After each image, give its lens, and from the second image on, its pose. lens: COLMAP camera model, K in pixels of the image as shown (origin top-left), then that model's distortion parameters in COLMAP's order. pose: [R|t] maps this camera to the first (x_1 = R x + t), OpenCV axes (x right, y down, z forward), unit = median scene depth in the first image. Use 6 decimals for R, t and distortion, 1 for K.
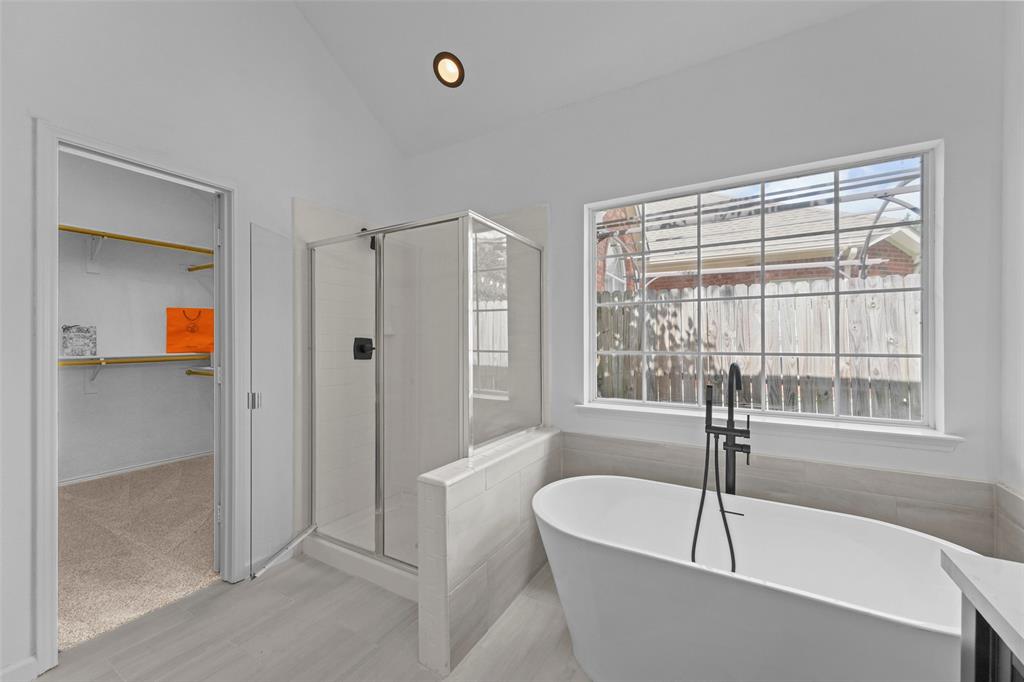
lens RADIAL K [[408.1, 0, 508.3], [0, 408.1, 344.7], [0, 0, 1]] dist [0.014760, -0.002793]
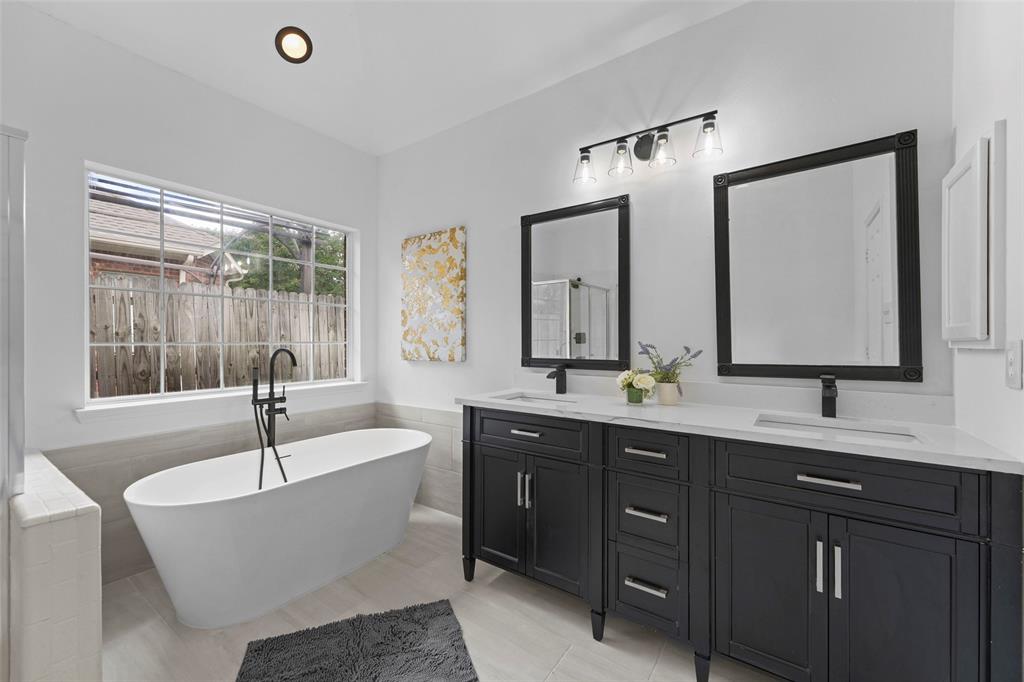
lens RADIAL K [[408.1, 0, 505.1], [0, 408.1, 340.9], [0, 0, 1]] dist [0.014760, -0.002793]
pose [[0.097187, -0.001137, 0.995265, -0.703061], [0.009095, 0.999959, 0.000254, 0.024814], [-0.995225, 0.009027, 0.097194, 0.113748]]
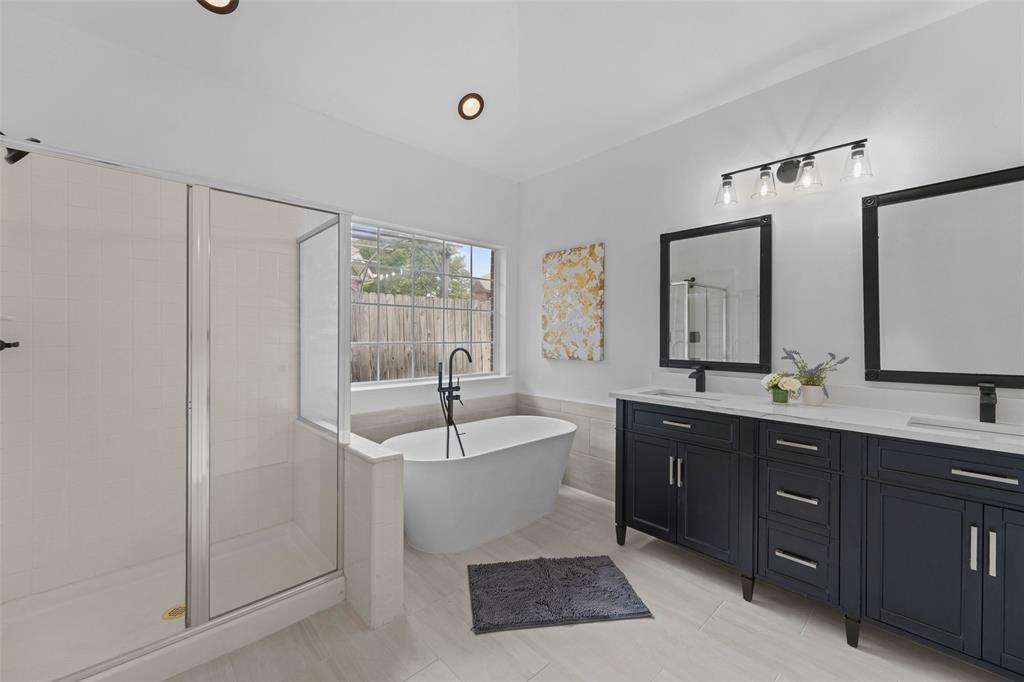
lens RADIAL K [[408.1, 0, 509.3], [0, 408.1, 336.3], [0, 0, 1]] dist [0.014760, -0.002793]
pose [[0.295920, -0.003085, 0.955208, -0.978914], [0.003184, 0.999992, 0.002243, -0.007719], [-0.955207, 0.002378, 0.295928, 0.271064]]
